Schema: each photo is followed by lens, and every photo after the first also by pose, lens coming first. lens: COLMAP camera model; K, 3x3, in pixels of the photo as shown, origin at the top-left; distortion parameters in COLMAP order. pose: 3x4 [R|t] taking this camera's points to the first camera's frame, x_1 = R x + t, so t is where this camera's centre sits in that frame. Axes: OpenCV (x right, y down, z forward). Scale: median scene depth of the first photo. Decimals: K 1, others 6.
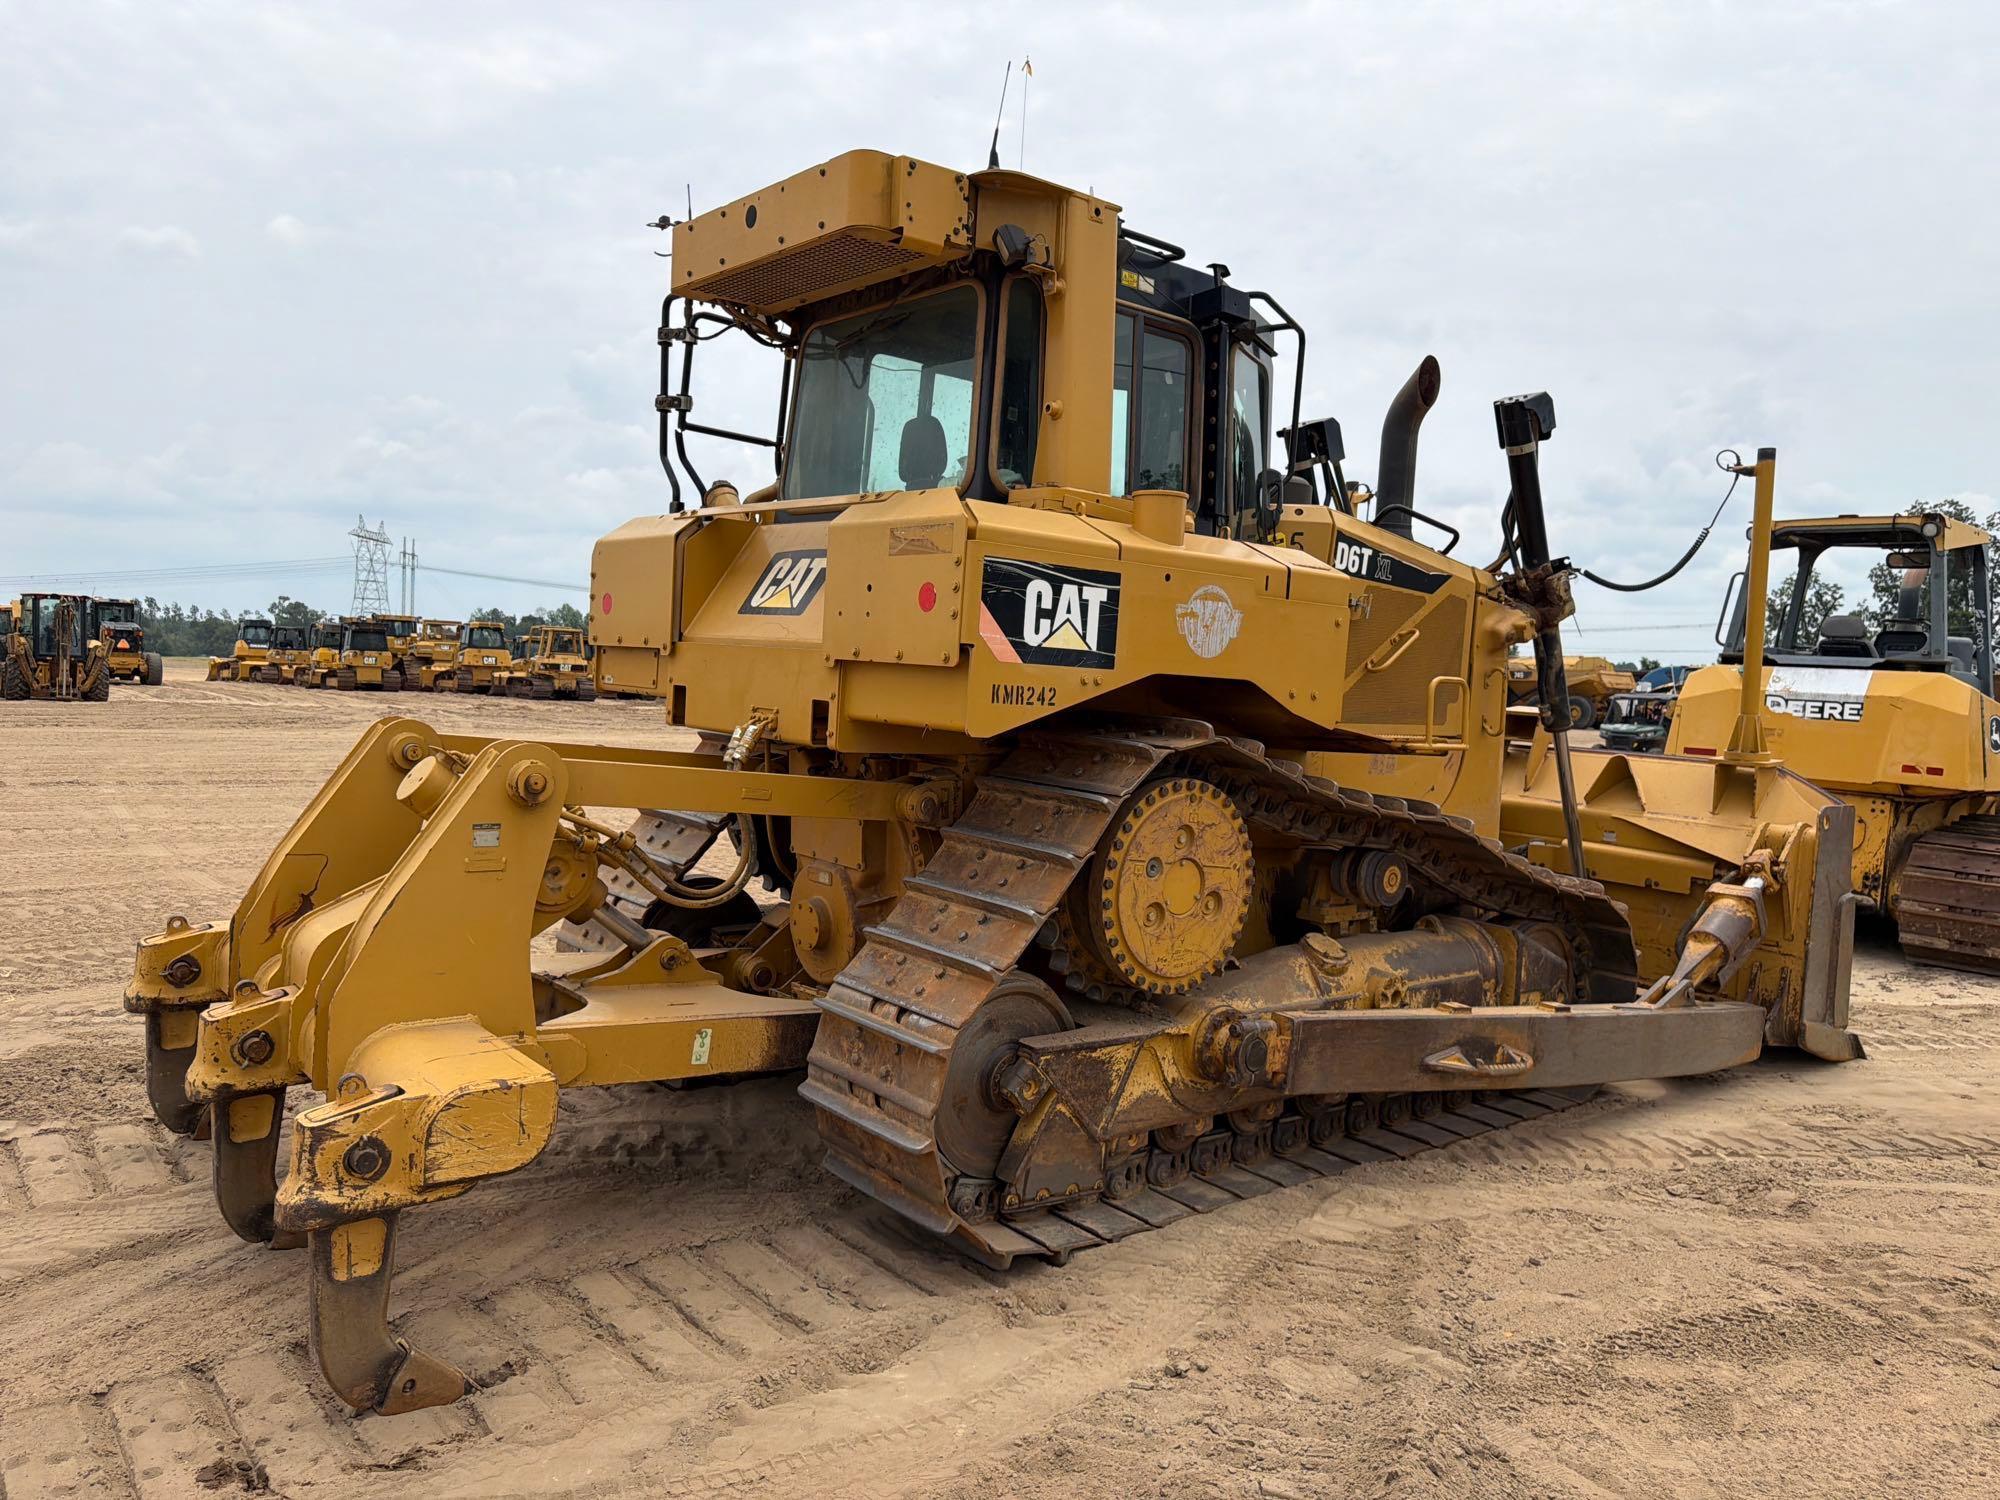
lens RADIAL K [[1402.1, 0, 1000.0], [0, 1402.1, 750.0], [0, 0, 1]] dist [0.125416, -0.202349]
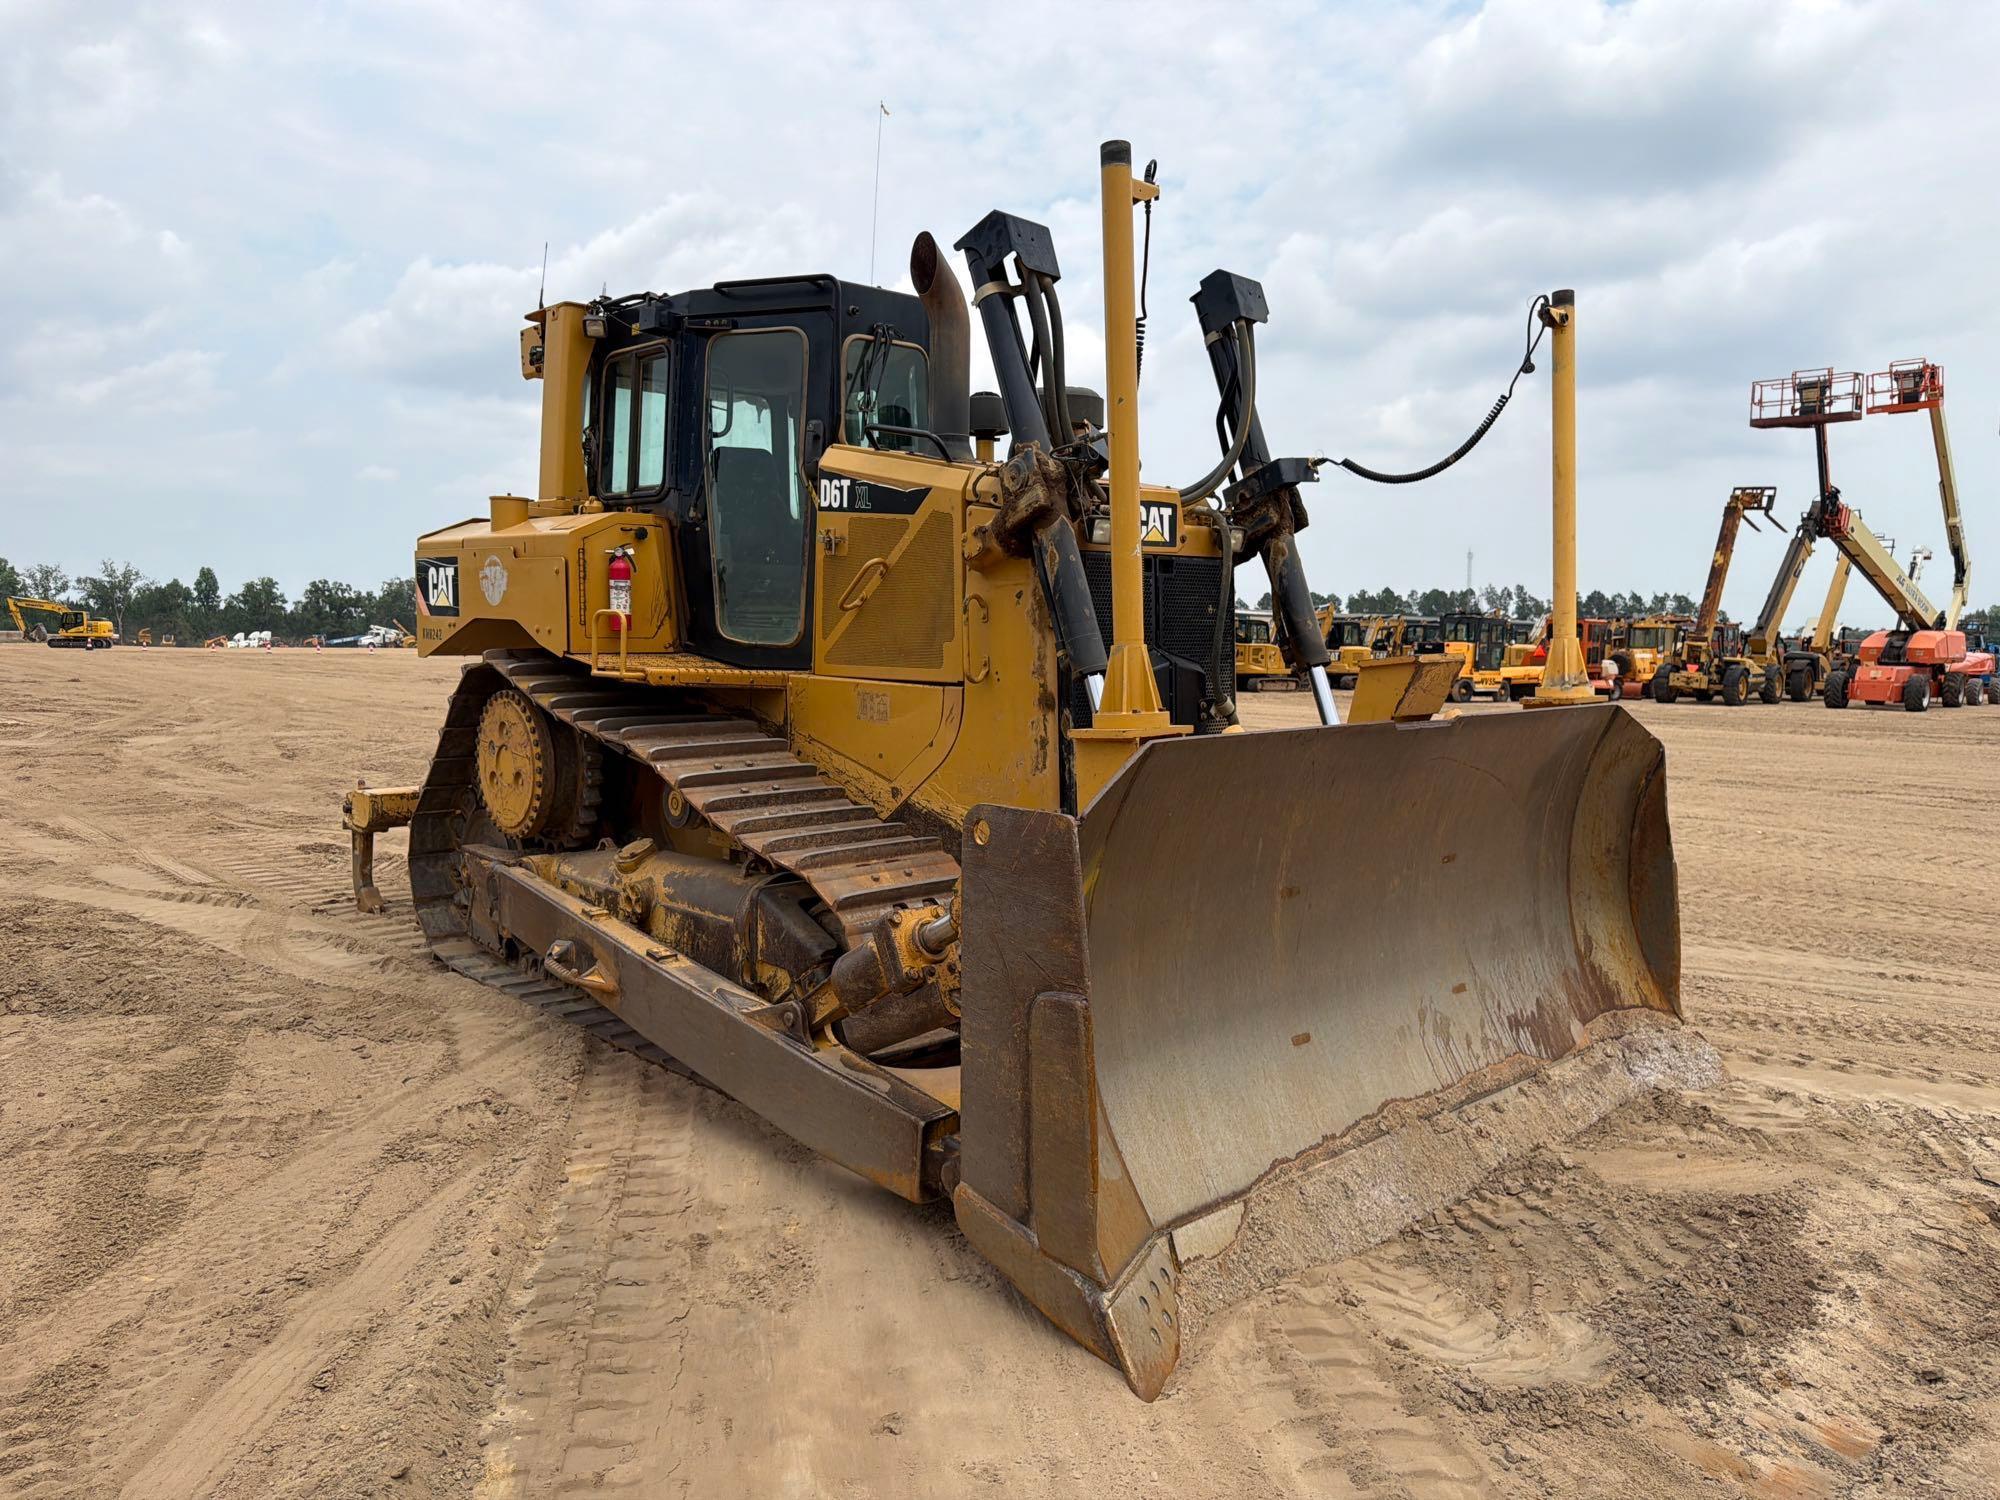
lens RADIAL K [[1402.1, 0, 1000.0], [0, 1402.1, 750.0], [0, 0, 1]] dist [0.125416, -0.202349]
pose [[0.063588, 0.033620, -0.997410, 1.637743], [-0.067773, 0.997271, 0.029295, 0.004899], [0.995672, 0.065734, 0.065693, 1.420822]]
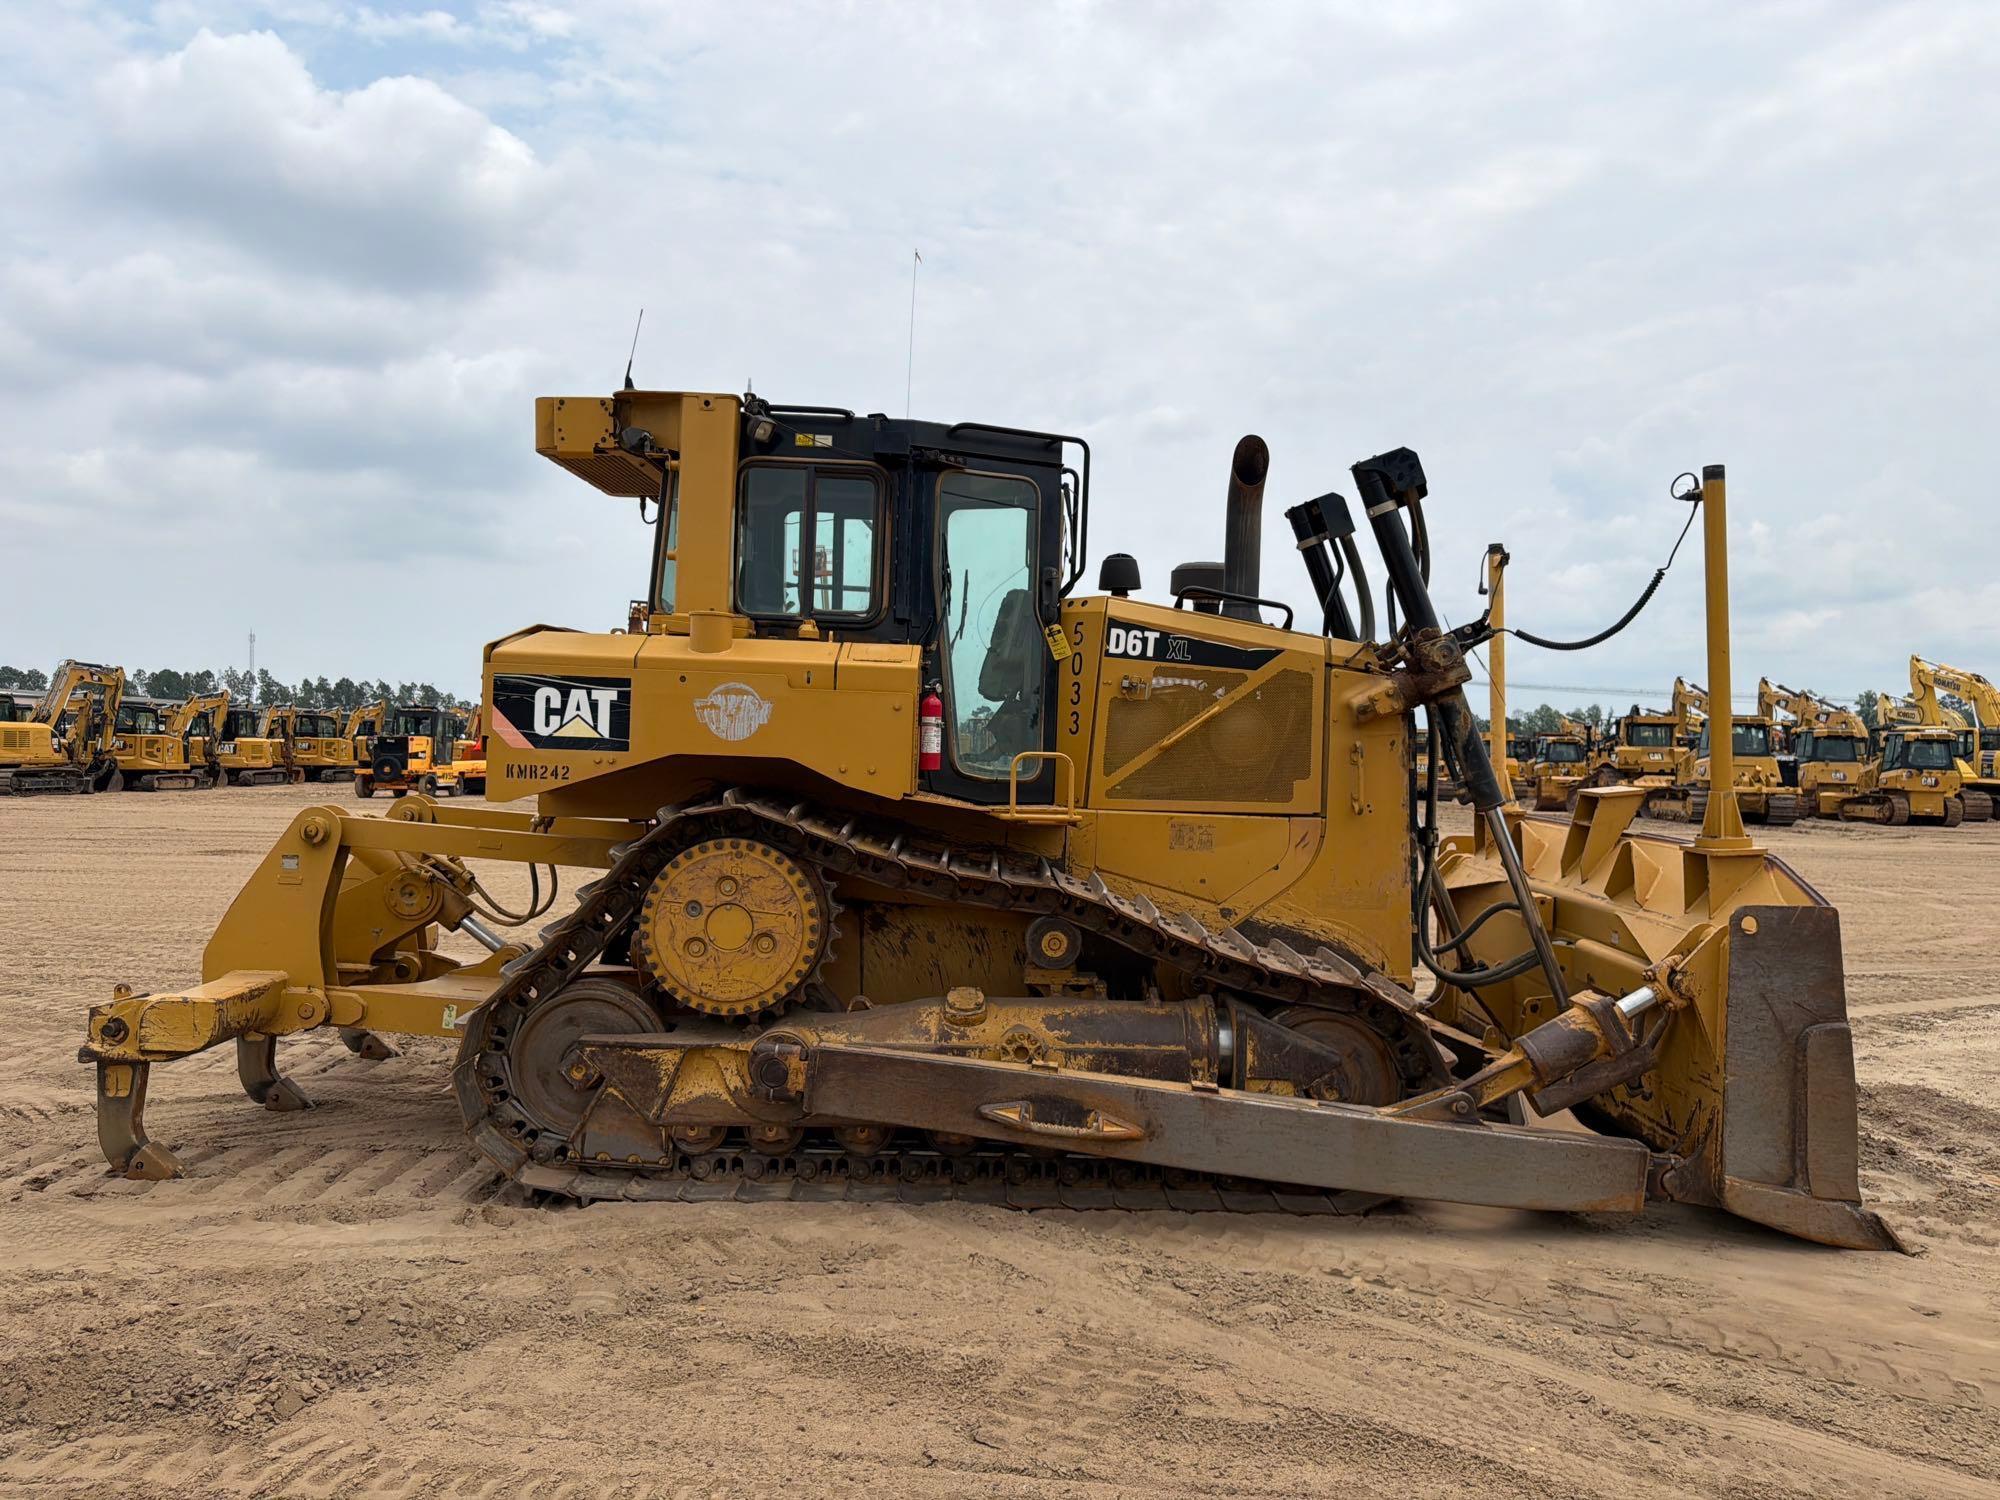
lens RADIAL K [[1402.1, 0, 1000.0], [0, 1402.1, 750.0], [0, 0, 1]] dist [0.125416, -0.202349]
pose [[0.786770, -0.029029, -0.616564, 1.087863], [-0.017919, 0.997398, -0.069825, 0.025060], [0.616987, 0.065985, 0.784202, 0.170465]]
